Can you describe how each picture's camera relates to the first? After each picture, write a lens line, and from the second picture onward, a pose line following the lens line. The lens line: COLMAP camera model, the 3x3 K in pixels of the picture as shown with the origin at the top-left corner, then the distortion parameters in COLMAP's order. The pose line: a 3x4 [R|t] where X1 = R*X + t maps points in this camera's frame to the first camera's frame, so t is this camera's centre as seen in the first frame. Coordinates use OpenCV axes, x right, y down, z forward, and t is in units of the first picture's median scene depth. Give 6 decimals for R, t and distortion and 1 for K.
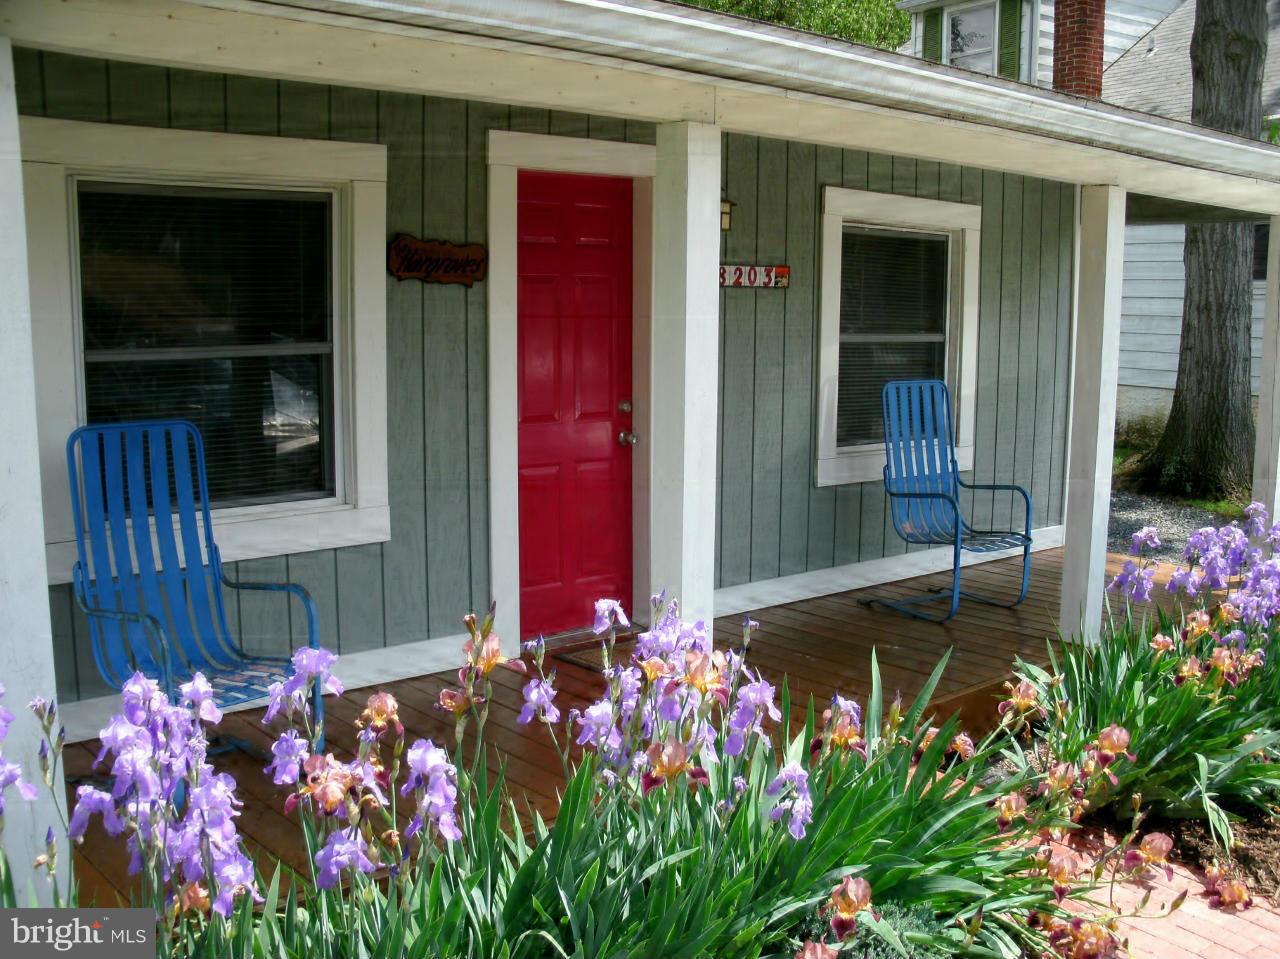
lens RADIAL K [[1327.5, 0, 640.0], [0, 1327.5, 479.5], [0, 0, 1]] dist [-0.166951, 0.003706]
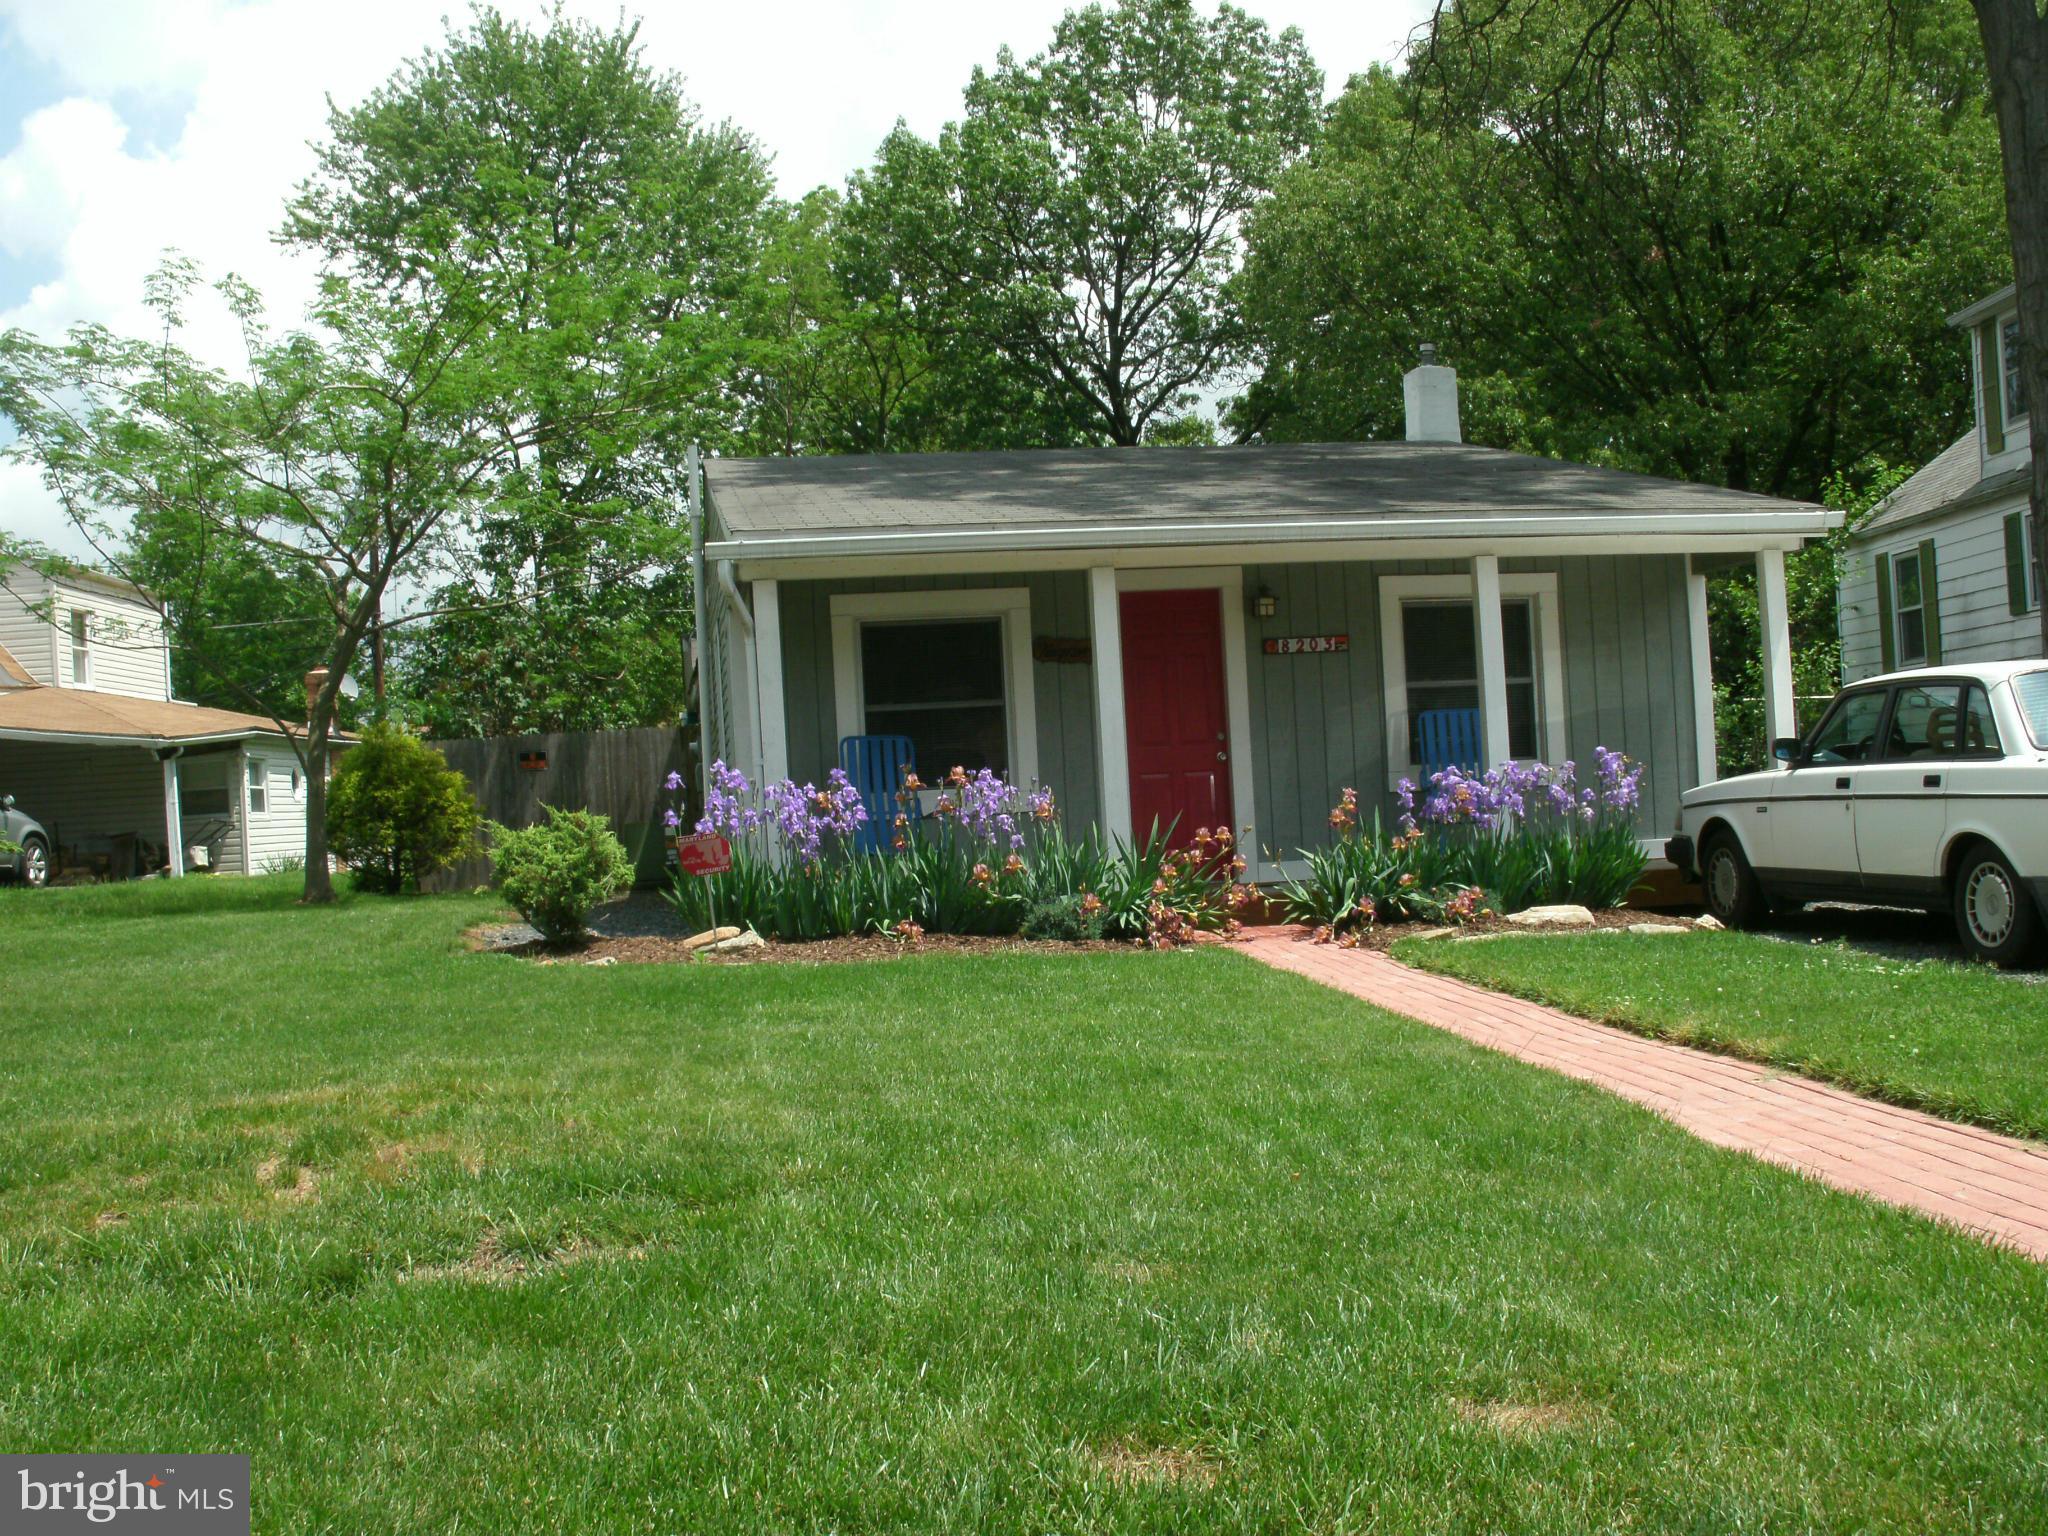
lens RADIAL K [[2124.1, 0, 1024.0], [0, 2124.1, 768.0], [0, 0, 1]] dist [-0.166951, 0.003706]
pose [[0.845092, -0.058631, -0.531396, 0.986233], [-0.014695, 0.991045, -0.132716, 0.278611], [0.534419, 0.119966, 0.836663, -1.044507]]
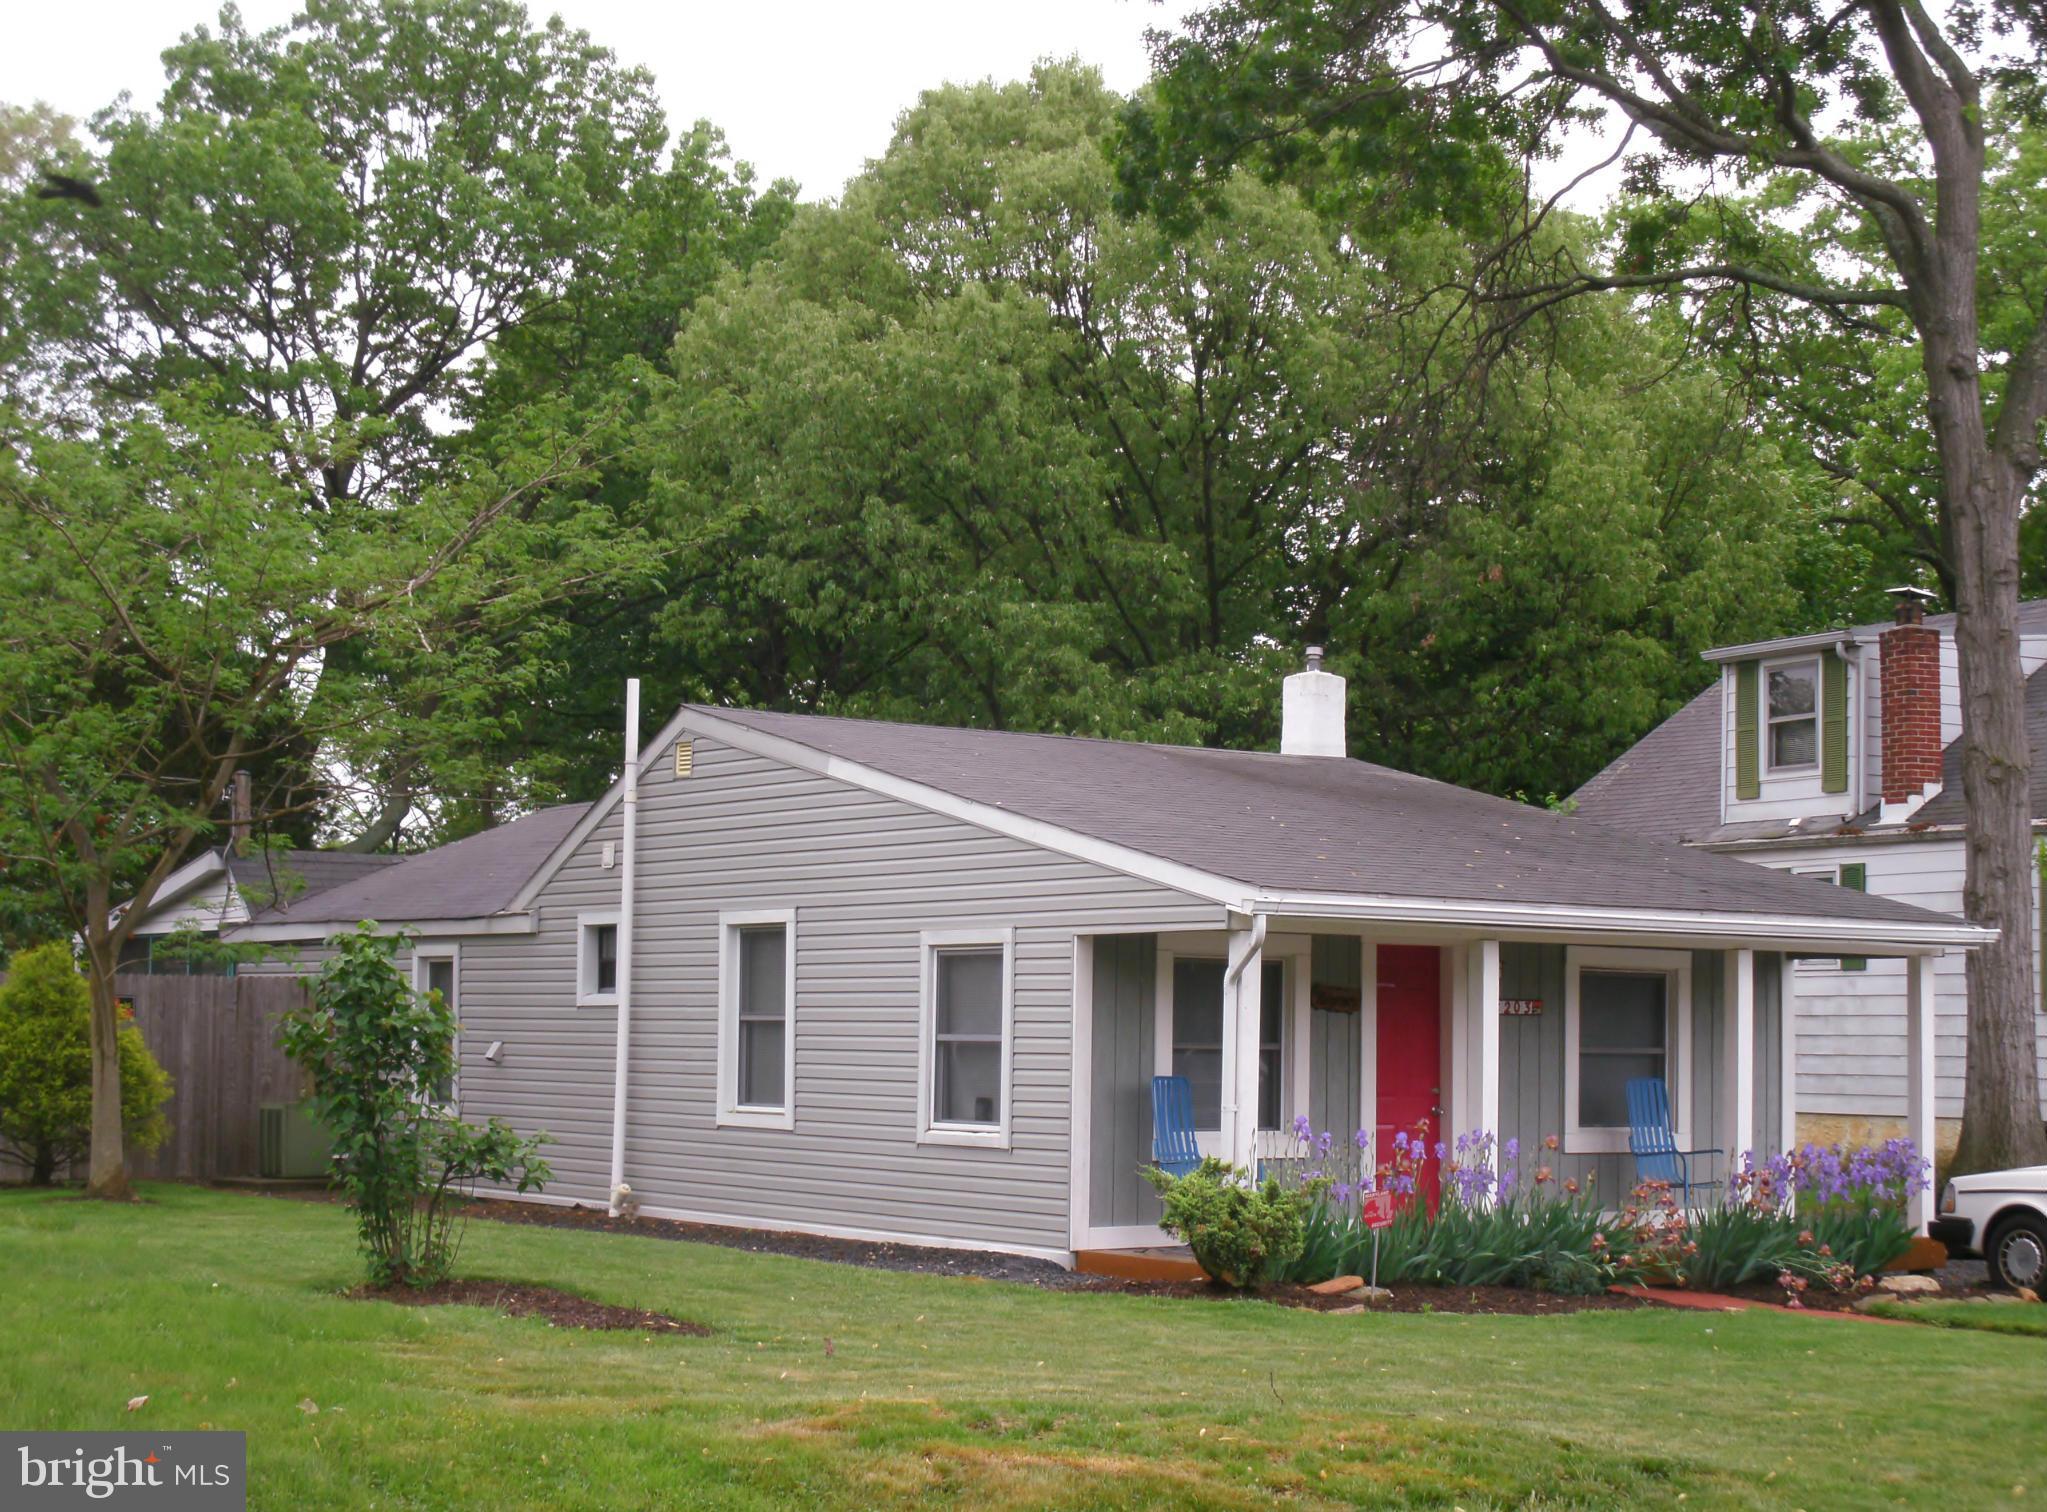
lens RADIAL K [[3239.9, 0, 1023.5], [0, 3239.9, 756.0], [0, 0, 1]] dist [-0.012041, -0.029639]
pose [[0.997185, -0.001469, -0.074963, -0.190200], [-0.014651, 0.976717, -0.214030, 0.349108], [0.073532, 0.214526, 0.973946, -2.587975]]
